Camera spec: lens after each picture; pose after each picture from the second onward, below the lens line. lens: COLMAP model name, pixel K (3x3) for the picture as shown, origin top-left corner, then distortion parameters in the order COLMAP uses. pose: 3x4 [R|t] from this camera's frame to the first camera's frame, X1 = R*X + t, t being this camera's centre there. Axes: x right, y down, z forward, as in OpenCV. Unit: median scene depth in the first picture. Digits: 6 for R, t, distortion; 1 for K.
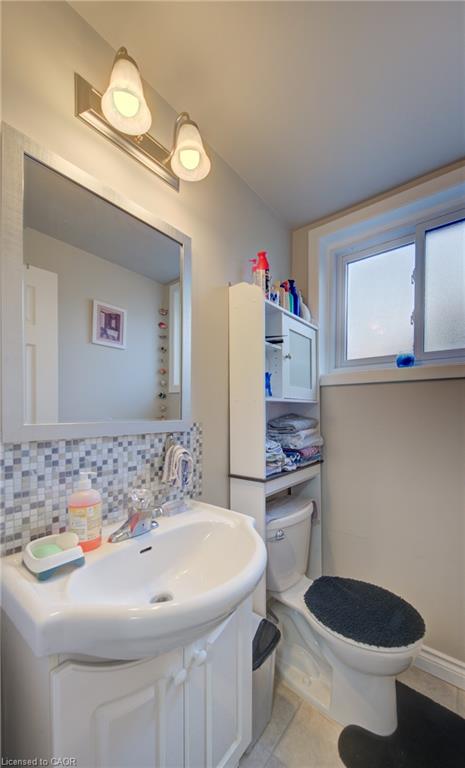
lens RADIAL K [[299.2, 0, 233.3], [0, 299.2, 419.1], [0, 0, 1]] dist [-0.001364, -0.000191]
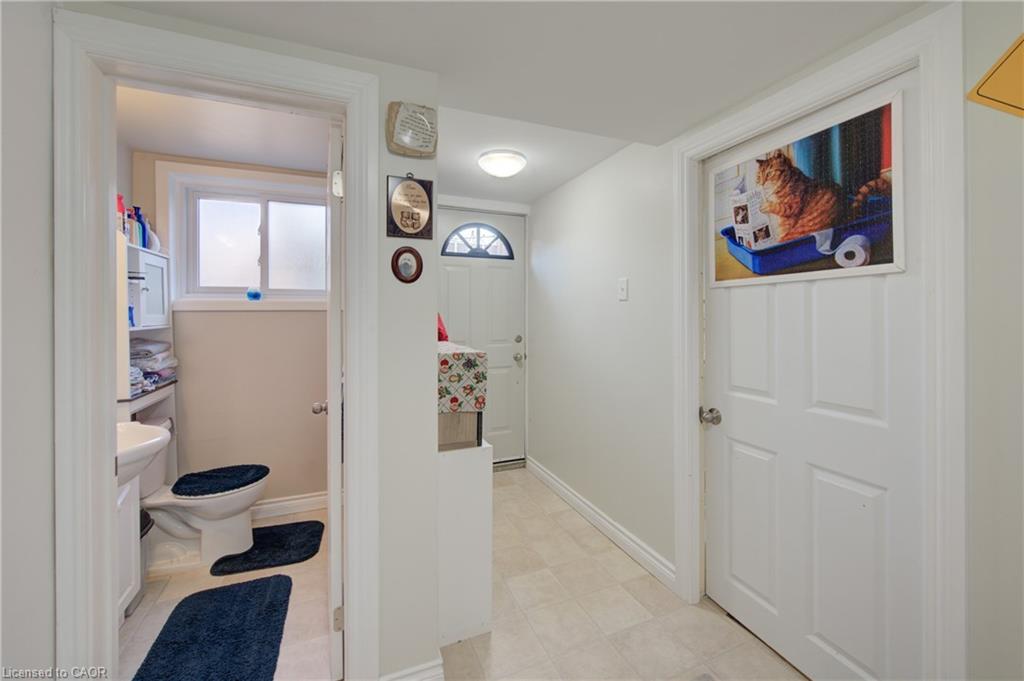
lens RADIAL K [[410.1, 0, 513.2], [0, 410.1, 317.9], [0, 0, 1]] dist [0.000056, -0.000274]
pose [[0.477662, -0.007307, 0.878514, -0.468320], [0.024156, 0.999697, -0.004819, -0.056007], [-0.878212, 0.023523, 0.477693, -0.865133]]
